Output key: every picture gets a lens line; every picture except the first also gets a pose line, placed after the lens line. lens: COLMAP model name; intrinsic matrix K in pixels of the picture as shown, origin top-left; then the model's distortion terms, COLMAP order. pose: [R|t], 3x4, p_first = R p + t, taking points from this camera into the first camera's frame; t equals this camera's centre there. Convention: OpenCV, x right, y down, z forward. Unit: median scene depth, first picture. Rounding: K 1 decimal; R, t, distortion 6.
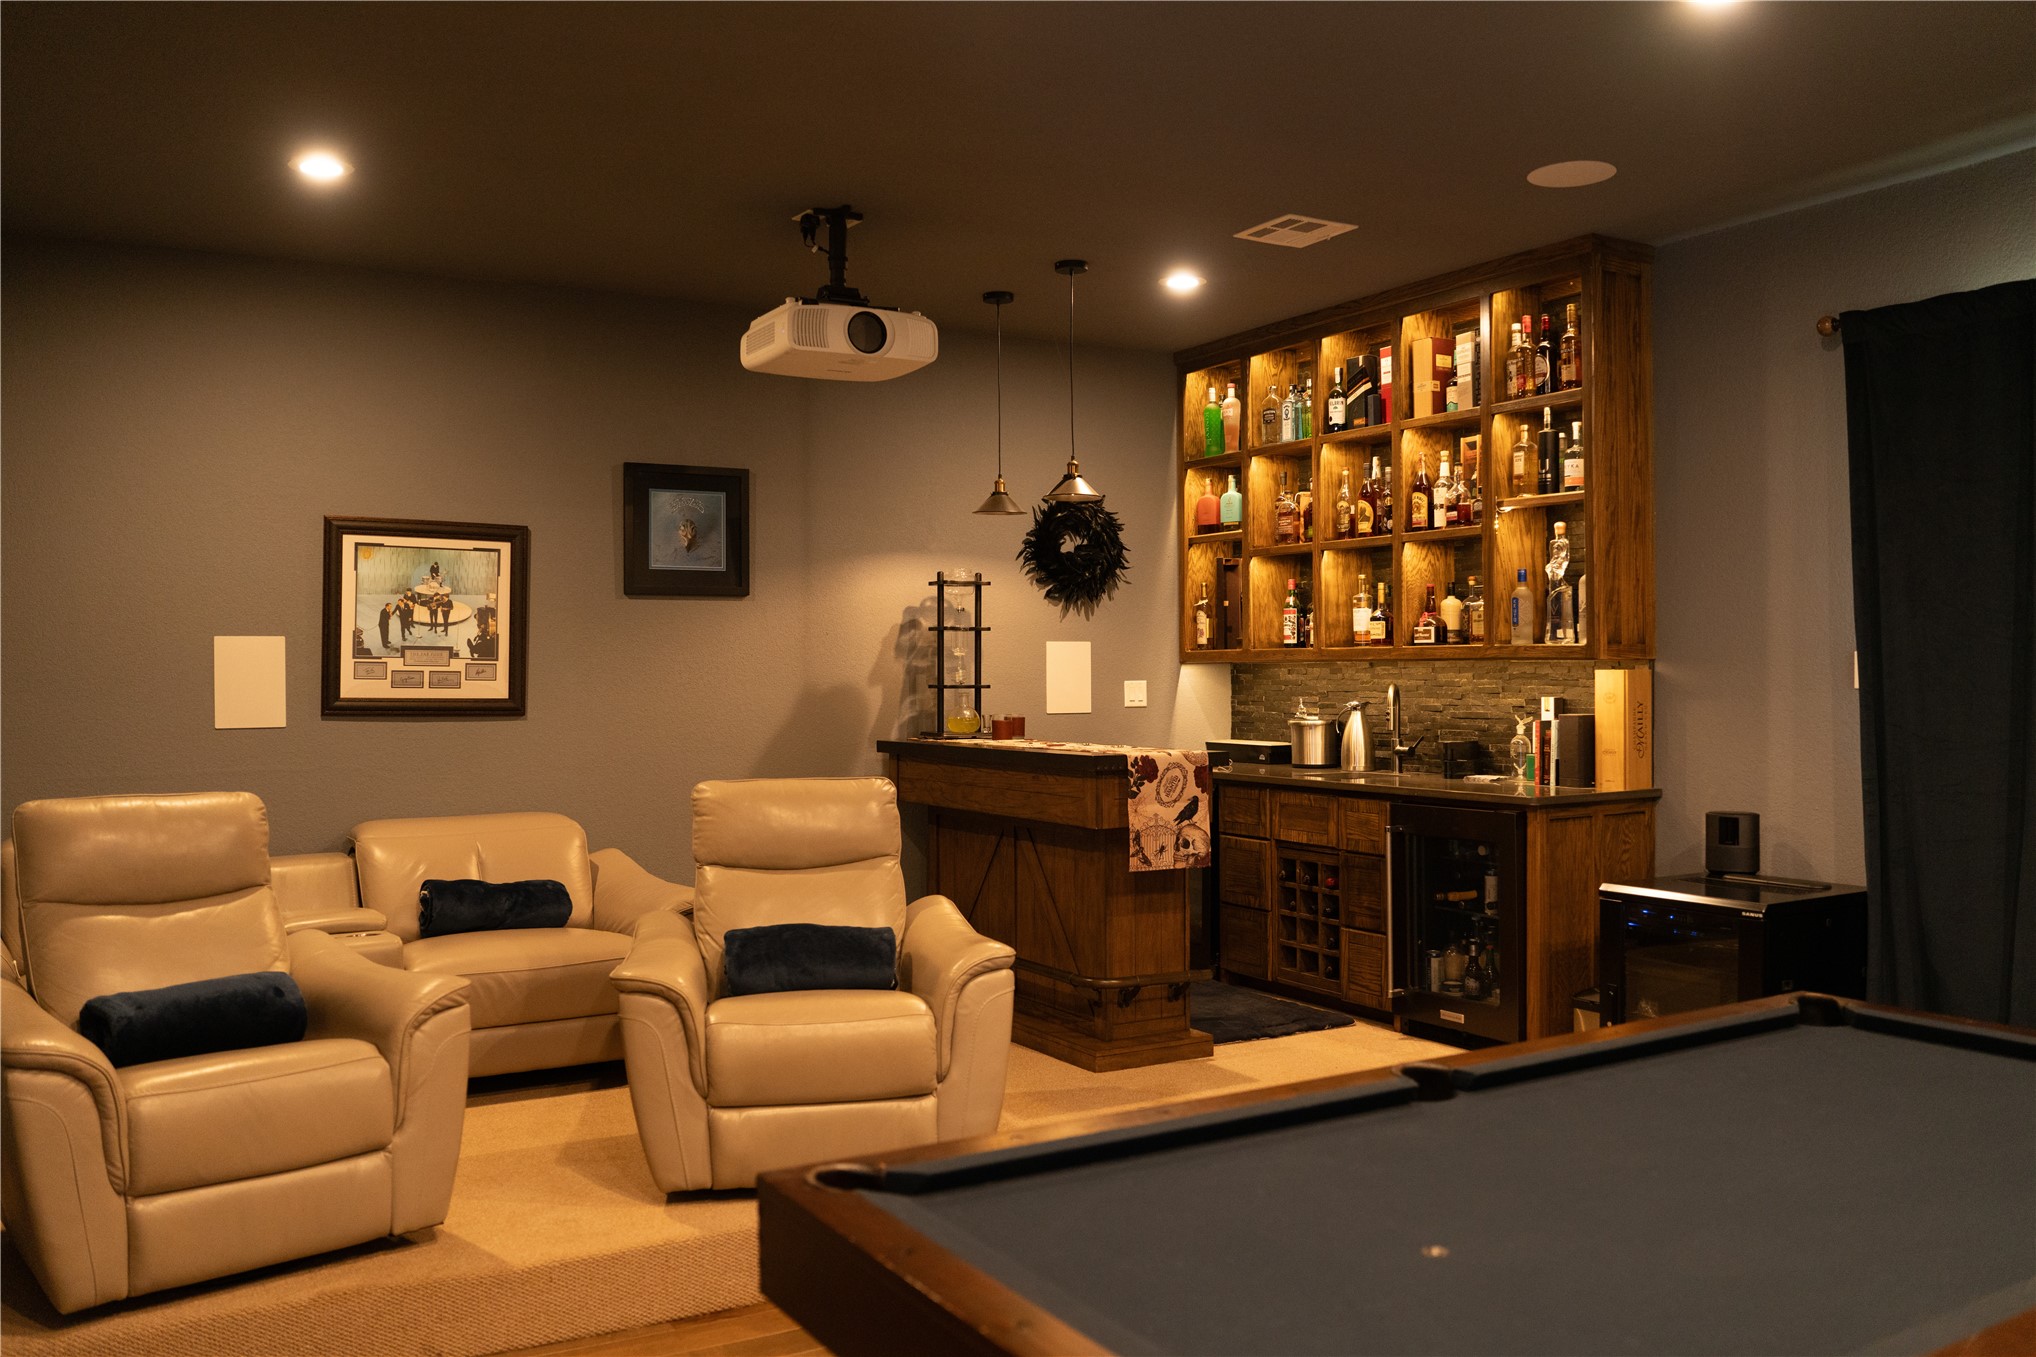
lens RADIAL K [[1649.4, 0, 1013.1], [0, 1649.4, 676.1], [0, 0, 1]] dist [-0.068760, 0.003861]
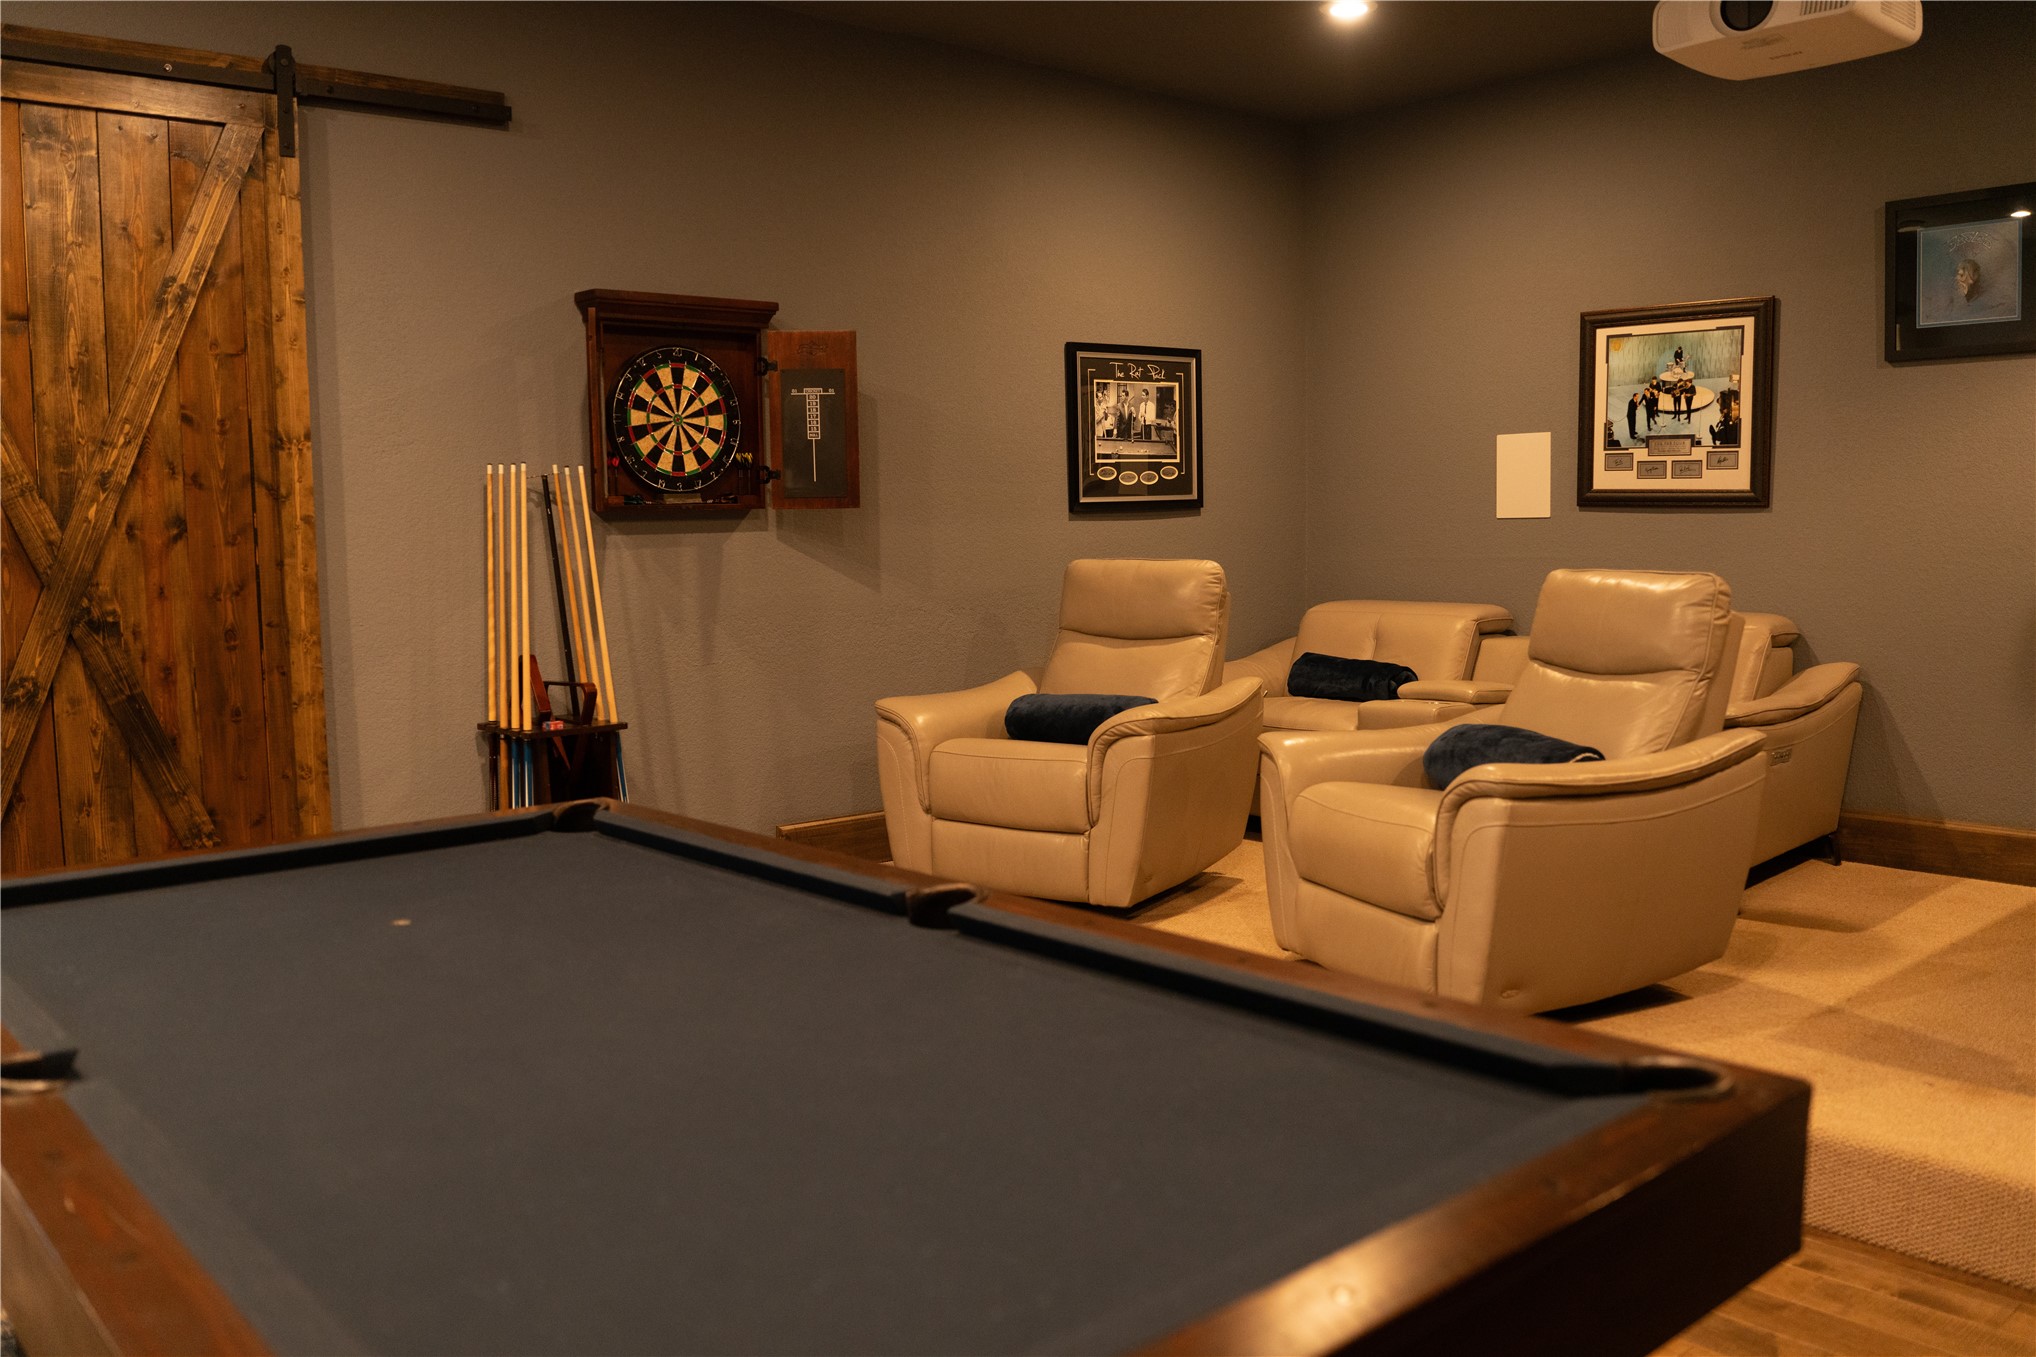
lens RADIAL K [[1649.4, 0, 1012.9], [0, 1649.4, 682.1], [0, 0, 1]] dist [-0.068760, 0.003861]
pose [[0.194054, 0.097791, -0.976104, 0.524316], [0.014134, 0.994637, 0.102457, 0.022970], [0.980889, -0.033679, 0.191631, 0.427356]]
